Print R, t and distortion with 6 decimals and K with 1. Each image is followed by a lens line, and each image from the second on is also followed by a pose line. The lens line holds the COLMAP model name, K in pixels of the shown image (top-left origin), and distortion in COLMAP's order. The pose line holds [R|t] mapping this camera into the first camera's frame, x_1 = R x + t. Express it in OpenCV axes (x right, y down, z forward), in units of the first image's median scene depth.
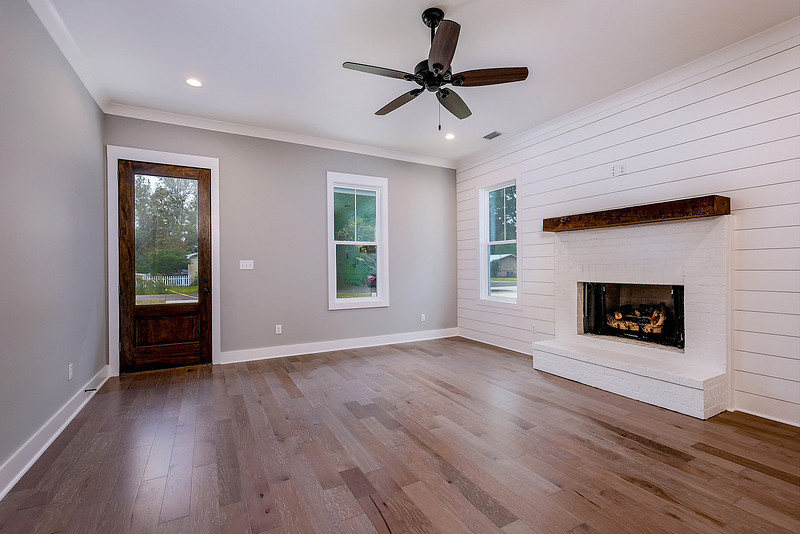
lens RADIAL K [[349.9, 0, 406.9], [0, 349.9, 268.0], [0, 0, 1]] dist [-0.006684, 0.001847]
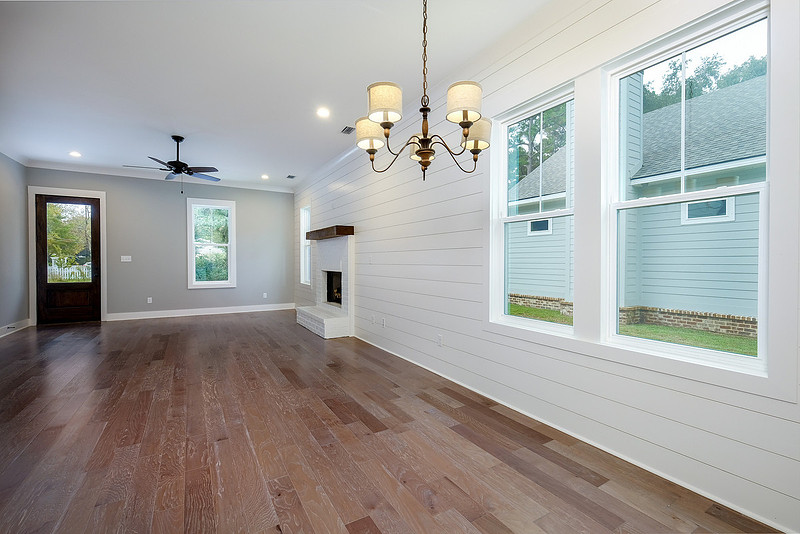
lens RADIAL K [[349.9, 0, 408.1], [0, 349.9, 264.2], [0, 0, 1]] dist [-0.006684, 0.001847]
pose [[0.999334, 0.007412, 0.035738, 0.824608], [-0.007652, 0.999949, 0.006594, -0.004977], [-0.035687, -0.006863, 0.999339, -0.668199]]
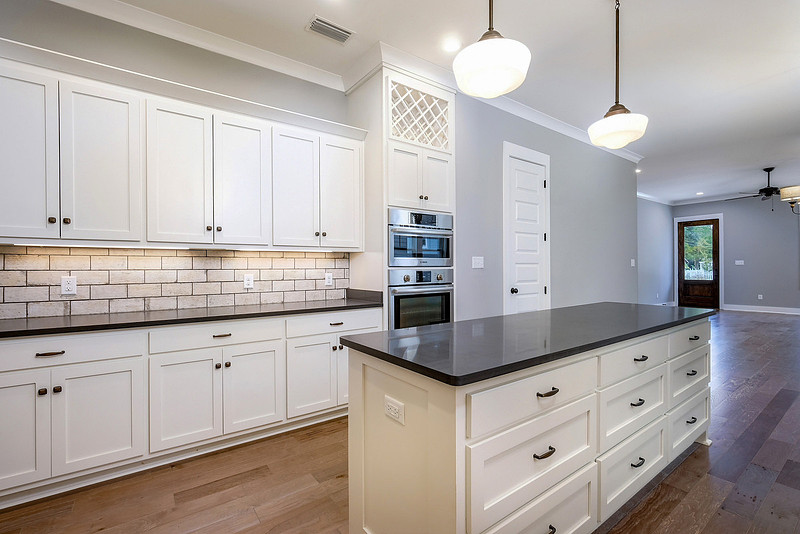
lens RADIAL K [[349.9, 0, 401.5], [0, 349.9, 269.3], [0, 0, 1]] dist [-0.006684, 0.001847]
pose [[0.094470, 0.013394, -0.995438, 1.474761], [0.003422, 0.999899, 0.013779, -0.005653], [0.995522, -0.004708, 0.094415, -1.220282]]
